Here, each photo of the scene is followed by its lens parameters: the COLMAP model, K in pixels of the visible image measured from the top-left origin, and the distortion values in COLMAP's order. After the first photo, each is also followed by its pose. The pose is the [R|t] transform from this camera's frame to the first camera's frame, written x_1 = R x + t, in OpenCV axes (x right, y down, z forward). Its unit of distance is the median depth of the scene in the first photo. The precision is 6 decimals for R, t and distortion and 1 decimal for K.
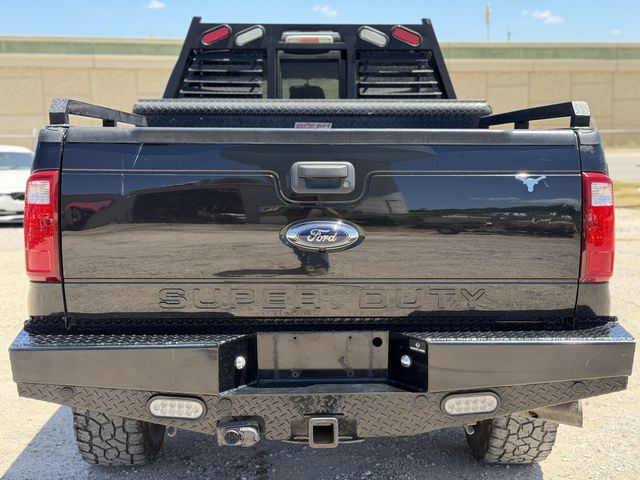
lens RADIAL K [[887.2, 0, 320.0], [0, 887.2, 240.0], [0, 0, 1]] dist [0.172827, -0.349575]
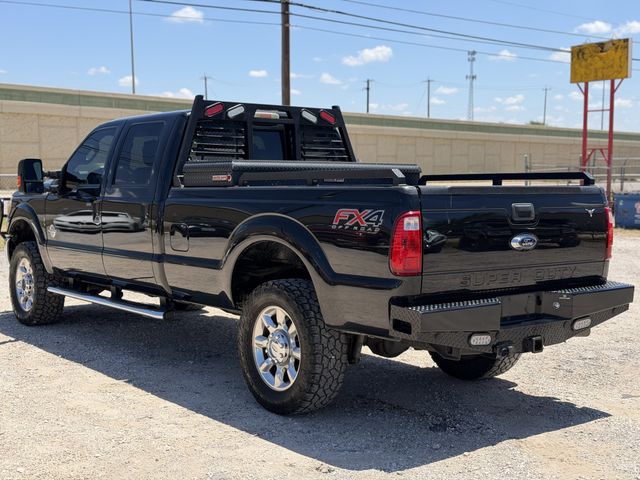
lens RADIAL K [[887.2, 0, 320.0], [0, 887.2, 240.0], [0, 0, 1]] dist [0.172827, -0.349575]
pose [[0.803317, -0.035744, 0.594479, -0.779747], [0.061313, 0.997857, -0.022854, 0.003638], [-0.592388, 0.054808, 0.803787, -0.143100]]
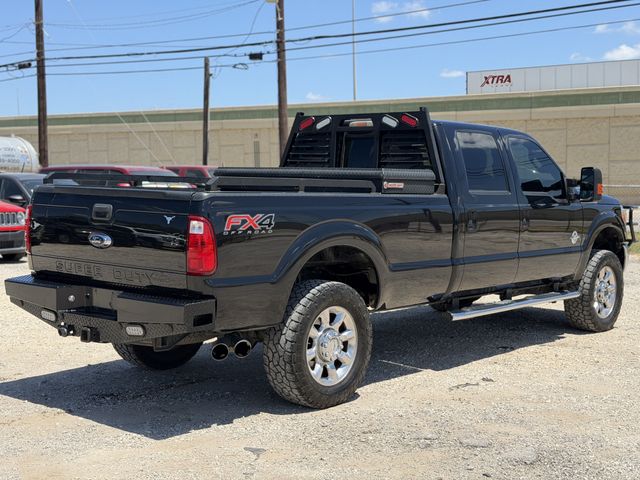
lens RADIAL K [[887.2, 0, 320.0], [0, 887.2, 240.0], [0, 0, 1]] dist [0.172827, -0.349575]
pose [[0.741306, 0.057129, -0.668732, 0.926156], [-0.088887, 0.995951, -0.013450, -0.012237], [0.665255, 0.069412, 0.743382, -0.102099]]
